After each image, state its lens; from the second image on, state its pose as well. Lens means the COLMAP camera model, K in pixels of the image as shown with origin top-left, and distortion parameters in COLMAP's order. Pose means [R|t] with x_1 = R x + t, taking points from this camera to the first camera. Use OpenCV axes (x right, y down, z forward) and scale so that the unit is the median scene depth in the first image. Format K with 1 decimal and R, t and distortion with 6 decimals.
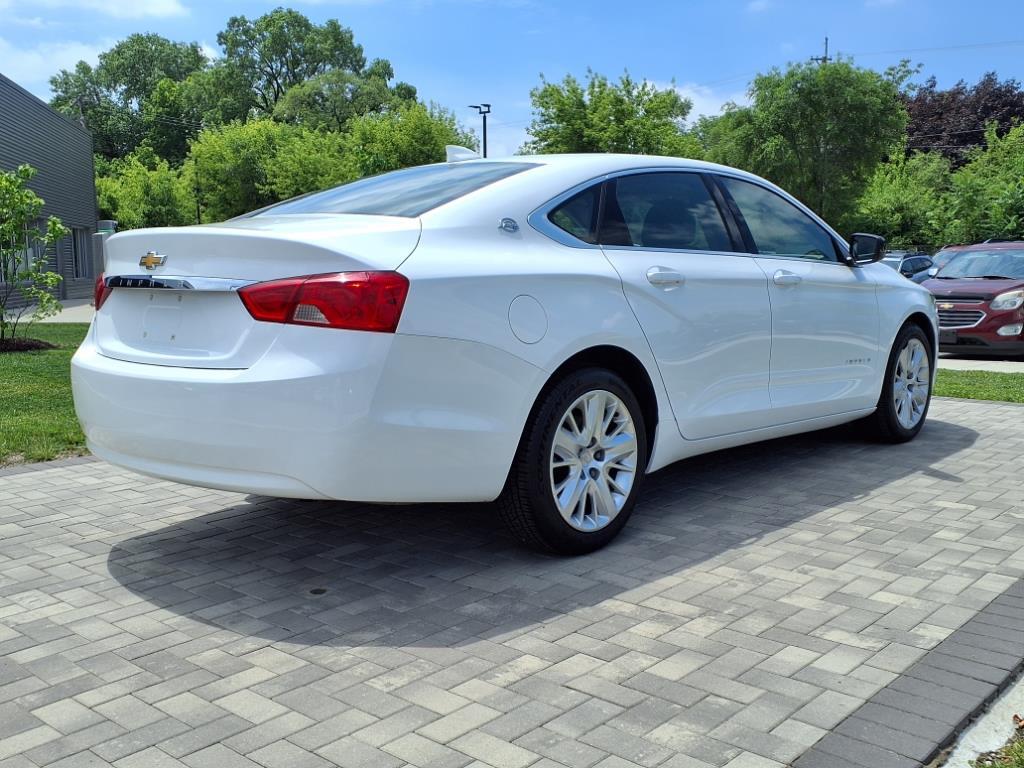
lens RADIAL K [[1050.3, 0, 503.8], [0, 1050.3, 374.4], [0, 0, 1]] dist [0.034596, 0.000000]
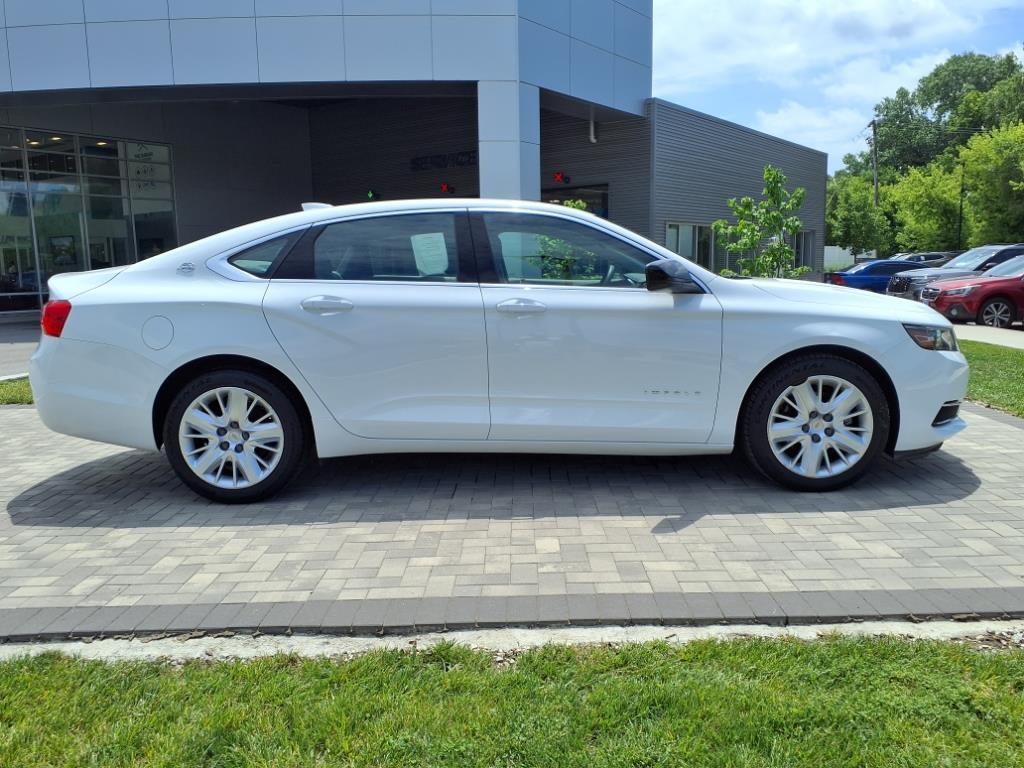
lens RADIAL K [[839.0, 0, 514.0], [0, 839.0, 389.9], [0, 0, 1]] dist [0.045110, -0.057308]
pose [[0.652128, 0.106139, -0.750642, 1.086049], [-0.065242, 0.994335, 0.083916, -0.091989], [0.755296, -0.005750, 0.655358, 0.523505]]
